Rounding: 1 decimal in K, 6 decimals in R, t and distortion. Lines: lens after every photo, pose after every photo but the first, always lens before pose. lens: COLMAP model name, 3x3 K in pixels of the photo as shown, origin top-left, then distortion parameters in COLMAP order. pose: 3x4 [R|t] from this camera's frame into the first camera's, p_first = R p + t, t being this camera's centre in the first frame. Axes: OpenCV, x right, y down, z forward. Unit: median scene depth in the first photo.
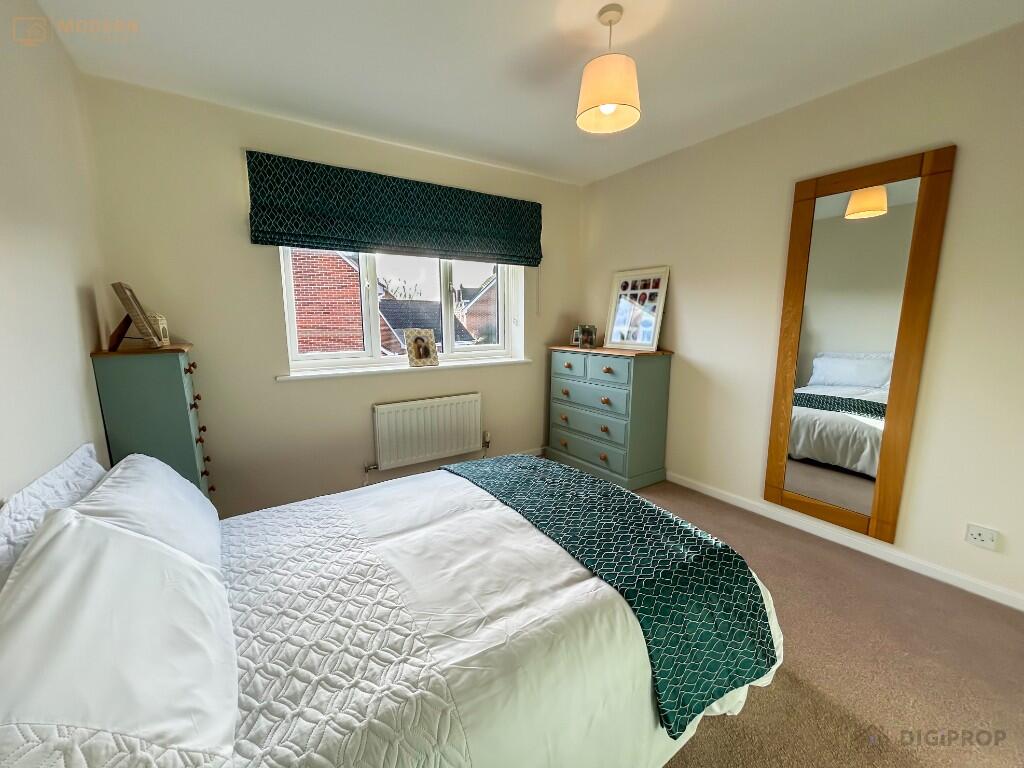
lens RADIAL K [[422.8, 0, 515.2], [0, 422.8, 384.3], [0, 0, 1]] dist [-0.001252, -0.000732]
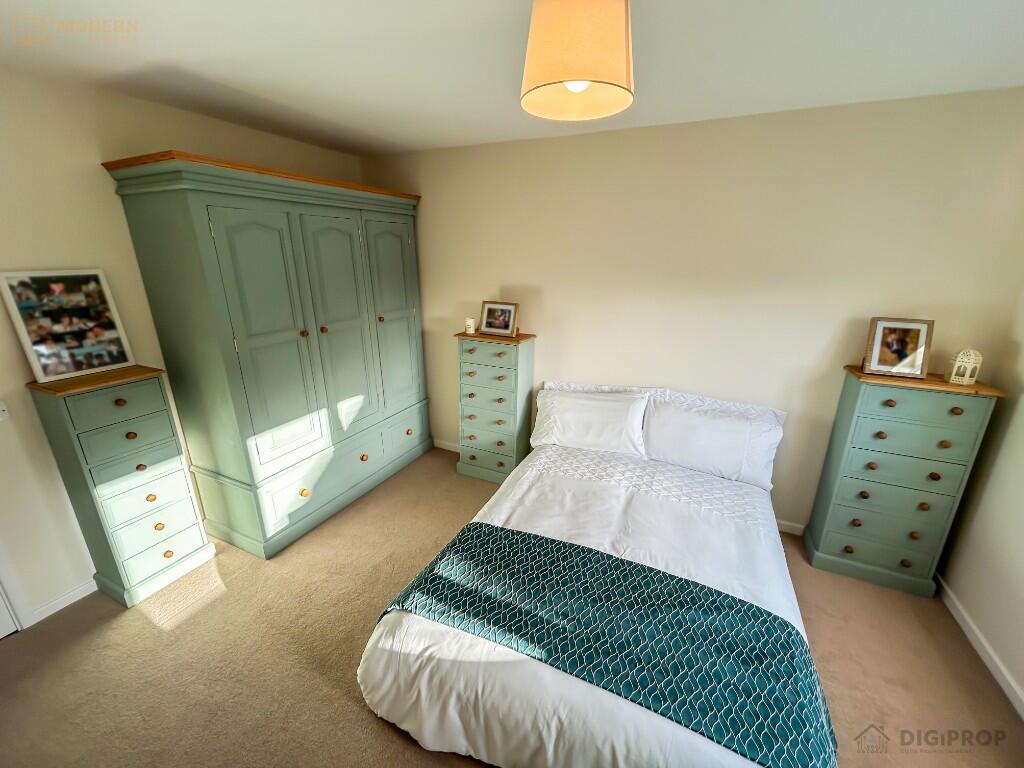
lens RADIAL K [[397.2, 0, 507.0], [0, 397.2, 388.9], [0, 0, 1]] dist [0.000989, 0.000538]
pose [[-0.873778, 0.149783, -0.462684, 0.414609], [-0.078091, 0.895831, 0.437479, -0.346468], [0.480014, 0.418391, -0.771061, 1.069579]]
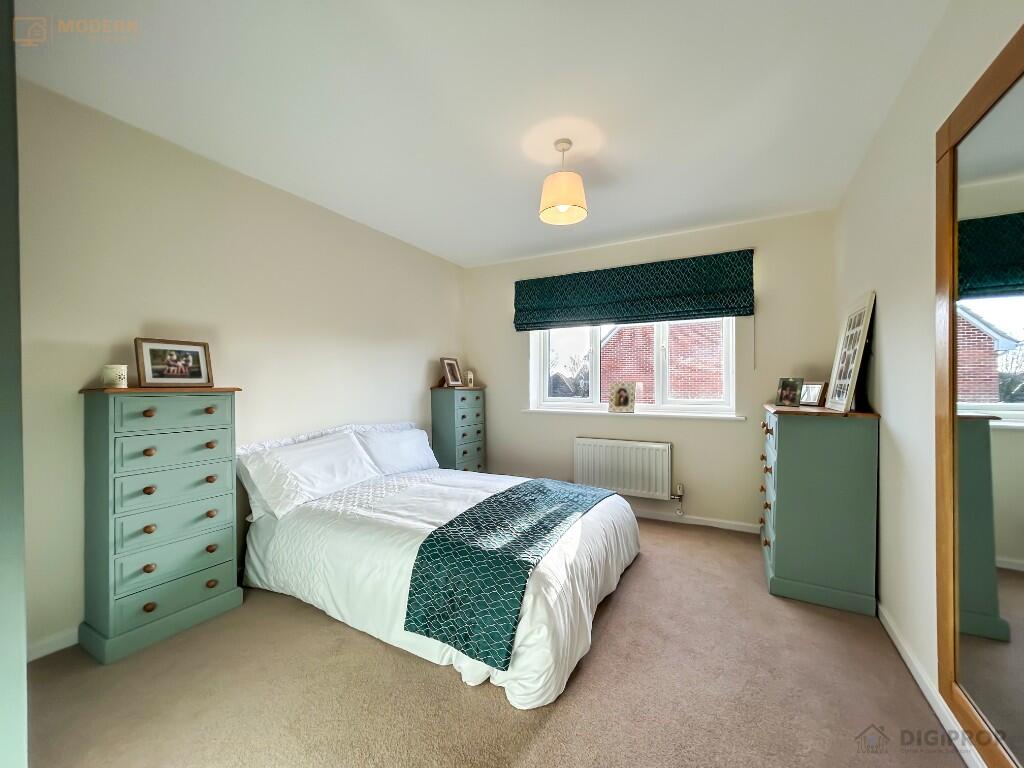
lens RADIAL K [[422.8, 0, 515.2], [0, 422.8, 384.3], [0, 0, 1]] dist [-0.001252, -0.000732]
pose [[0.446116, 0.003062, -0.894970, 0.953984], [-0.141020, 0.987743, -0.066915, 0.000319], [0.883795, 0.156061, 0.441080, 0.263407]]
